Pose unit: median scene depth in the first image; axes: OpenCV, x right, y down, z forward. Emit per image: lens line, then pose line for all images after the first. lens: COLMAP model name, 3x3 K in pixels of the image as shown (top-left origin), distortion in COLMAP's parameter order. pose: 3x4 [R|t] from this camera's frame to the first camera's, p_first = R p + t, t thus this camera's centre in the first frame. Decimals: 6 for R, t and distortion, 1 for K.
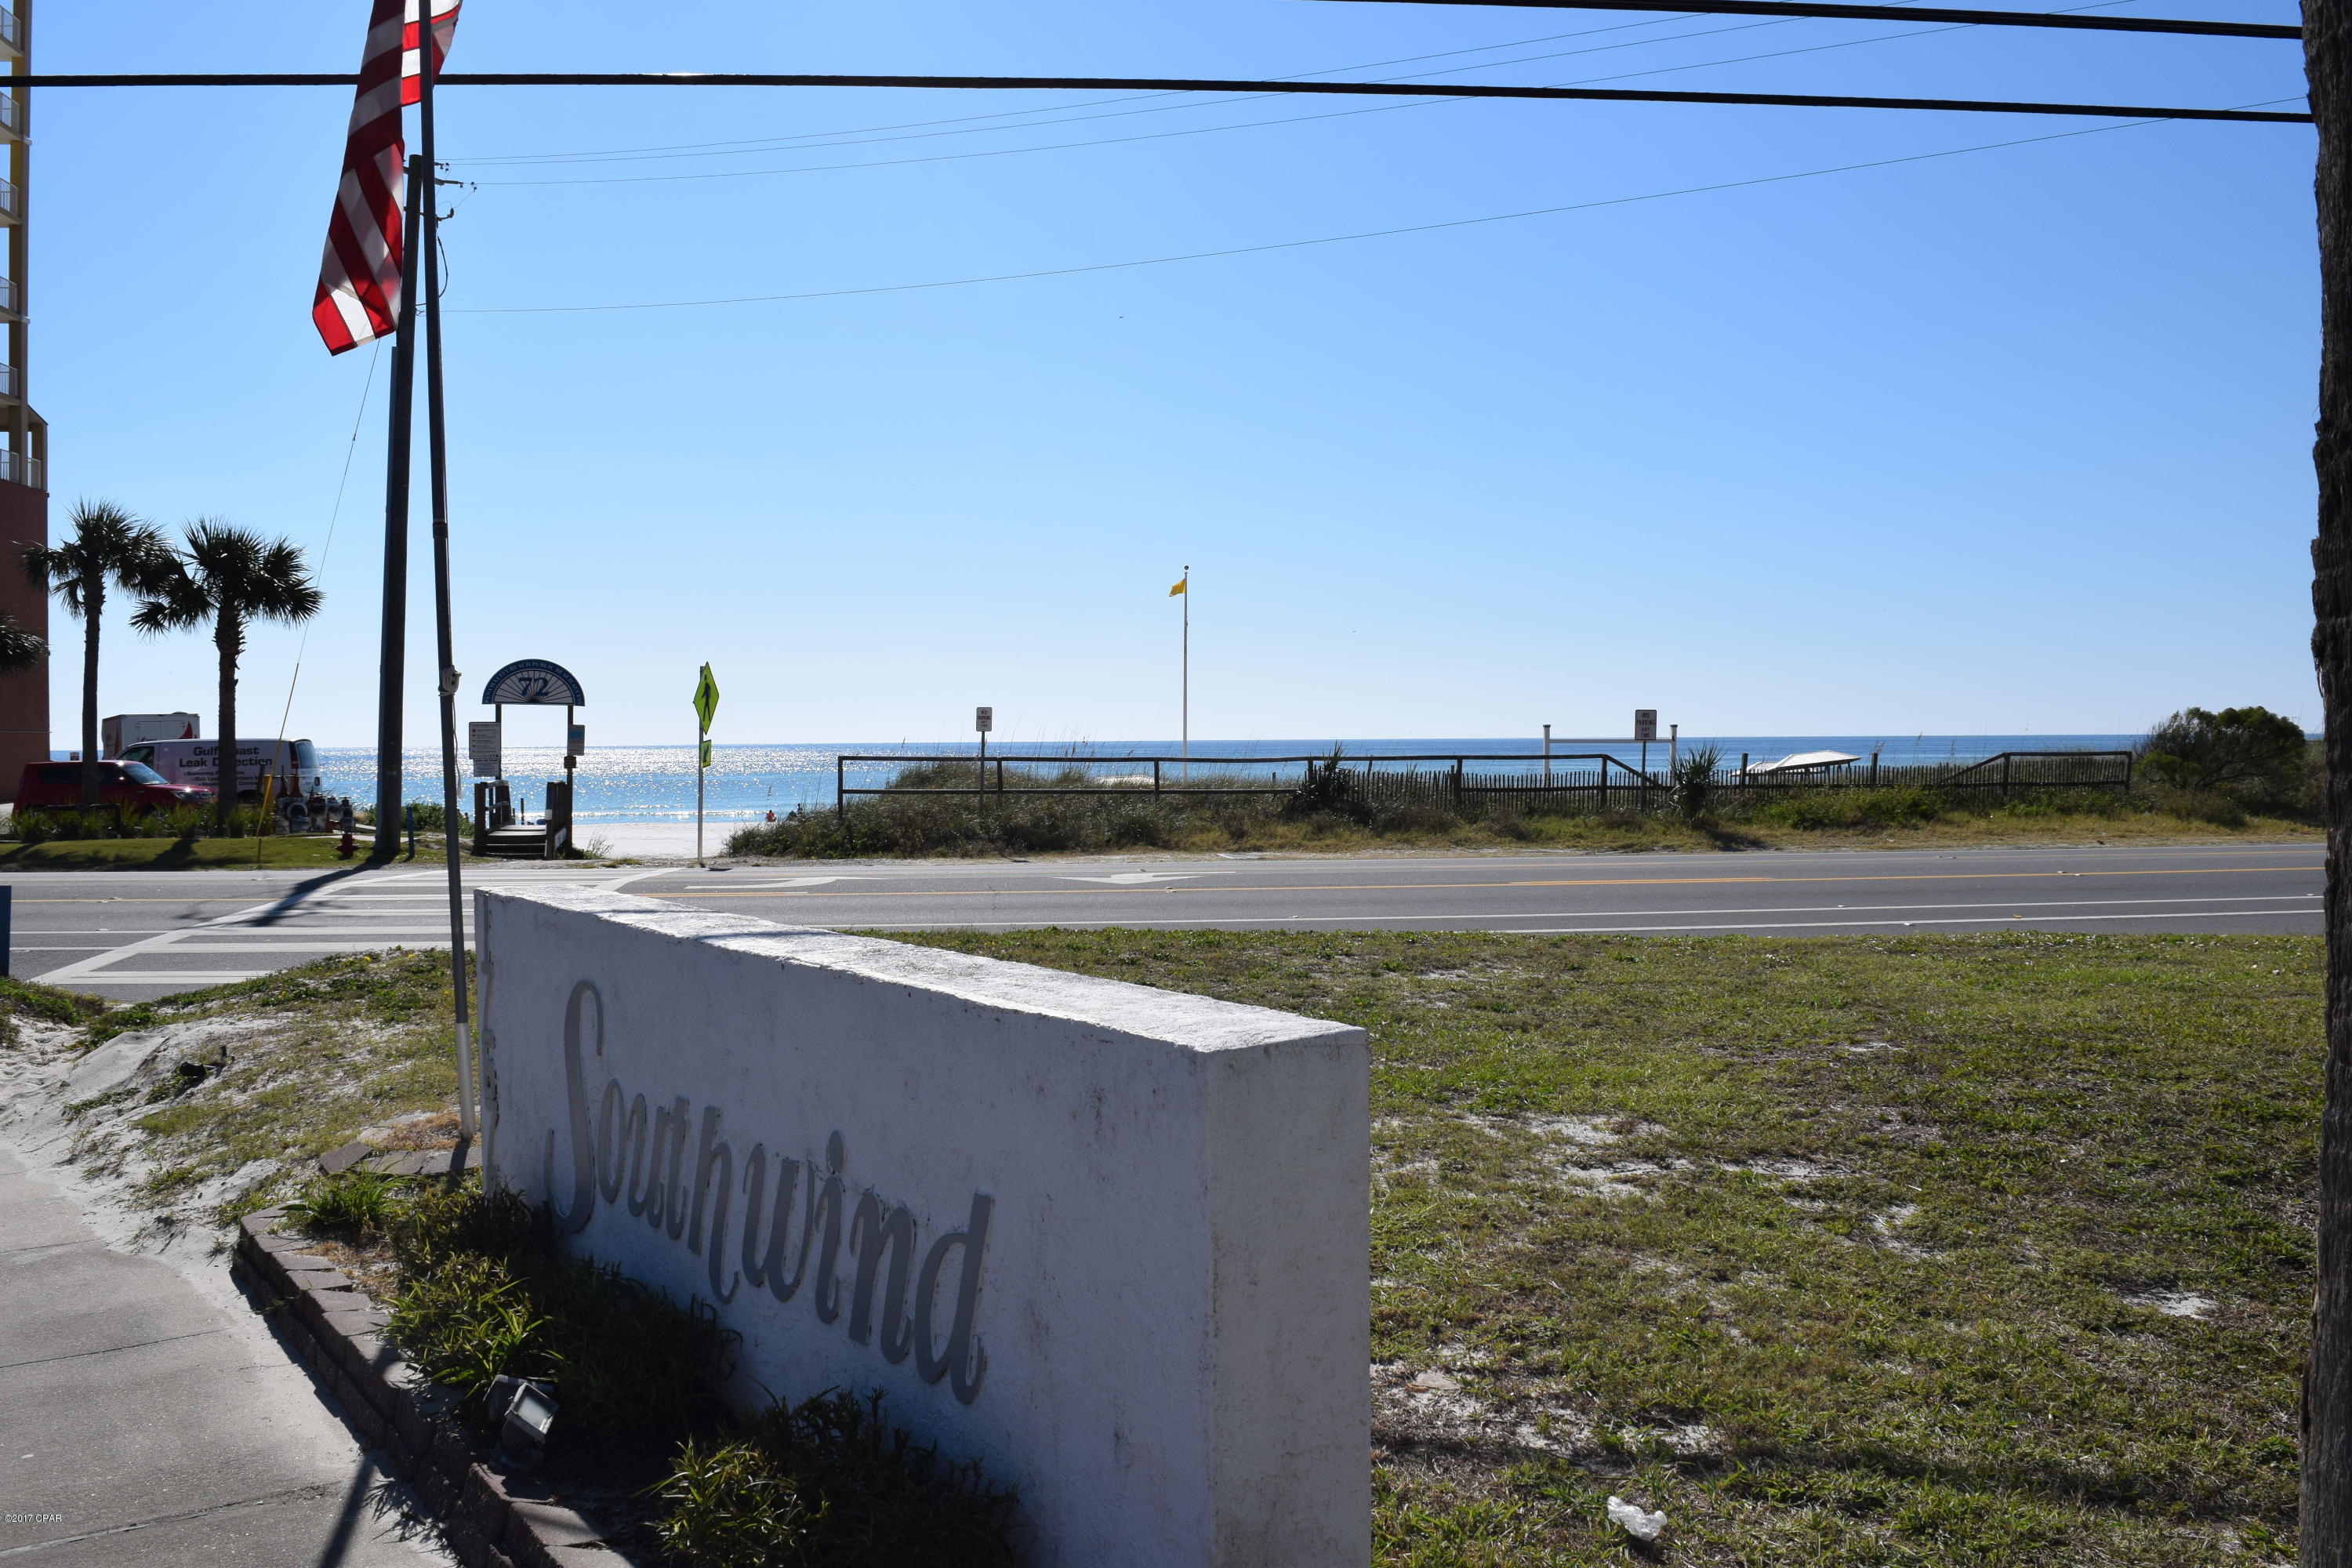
lens RADIAL K [[1827.9, 0, 1173.7], [0, 1827.9, 791.3], [0, 0, 1]] dist [-0.084851, 0.010103]
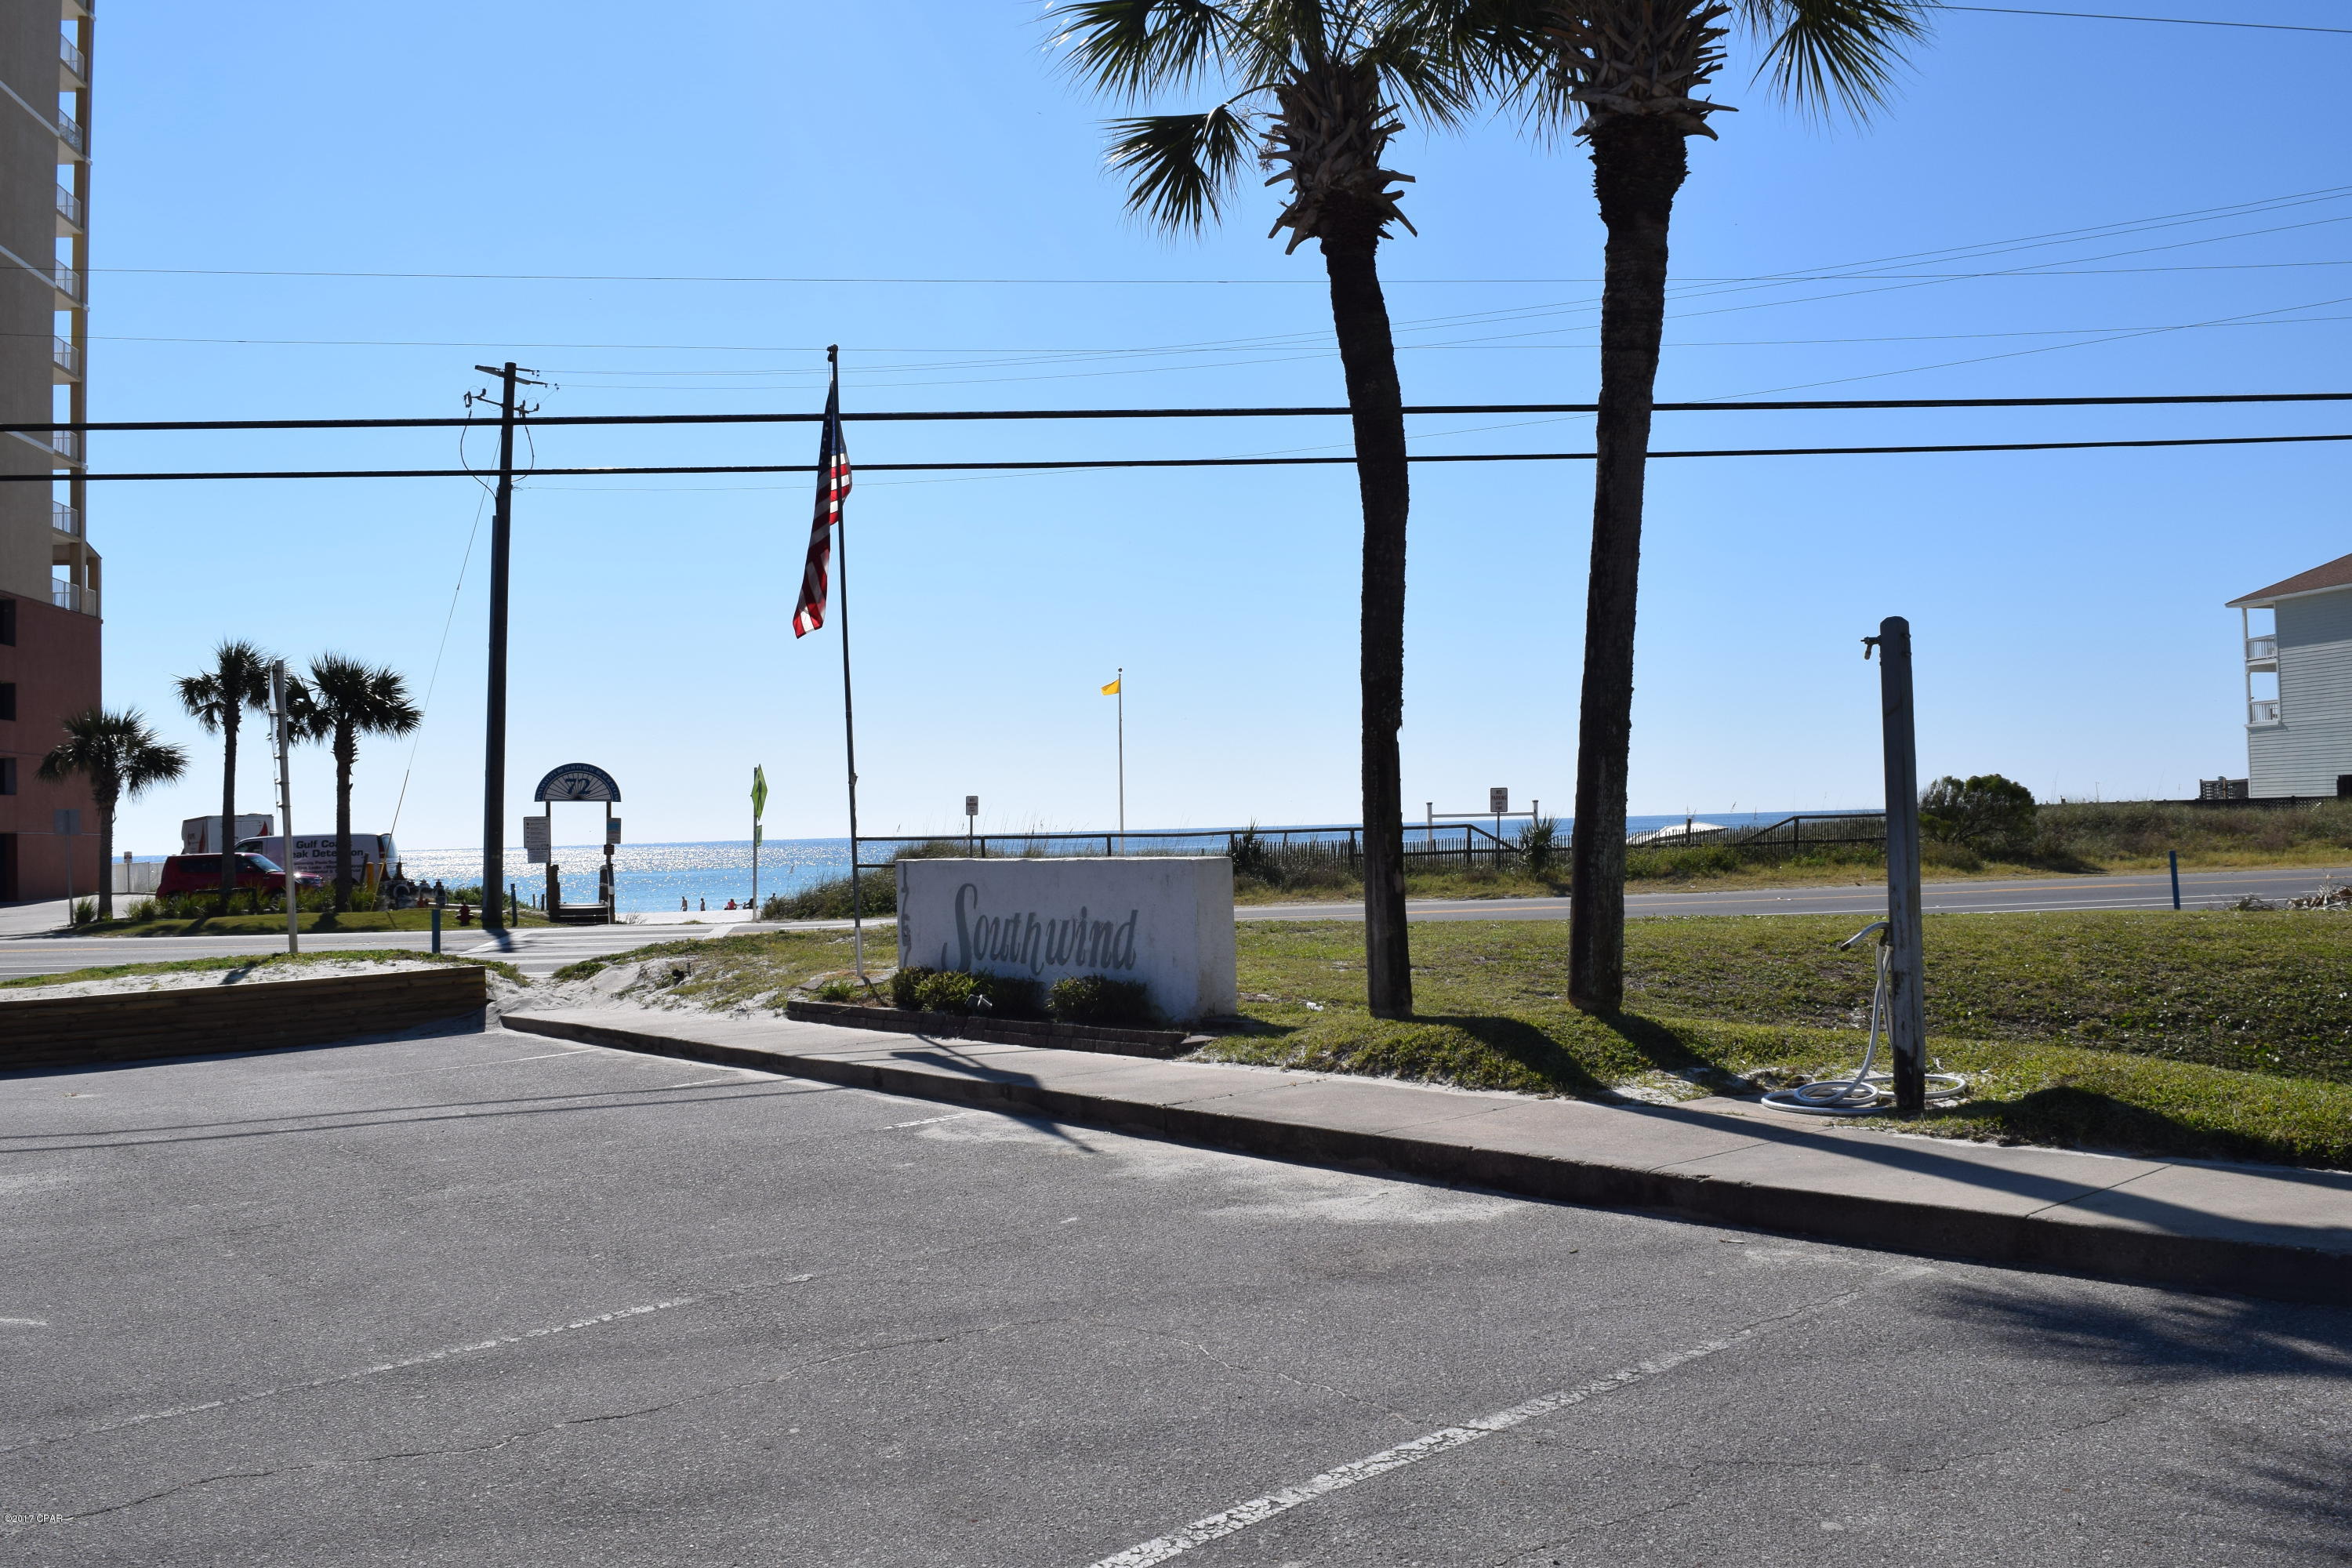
lens RADIAL K [[1850.5, 0, 1177.2], [0, 1850.5, 777.0], [0, 0, 1]] dist [-0.095241, 0.019920]
pose [[0.998920, -0.018655, 0.042552, -0.015634], [0.021051, 0.998176, -0.056582, 0.014631], [-0.041419, 0.057417, 0.997491, -0.256960]]
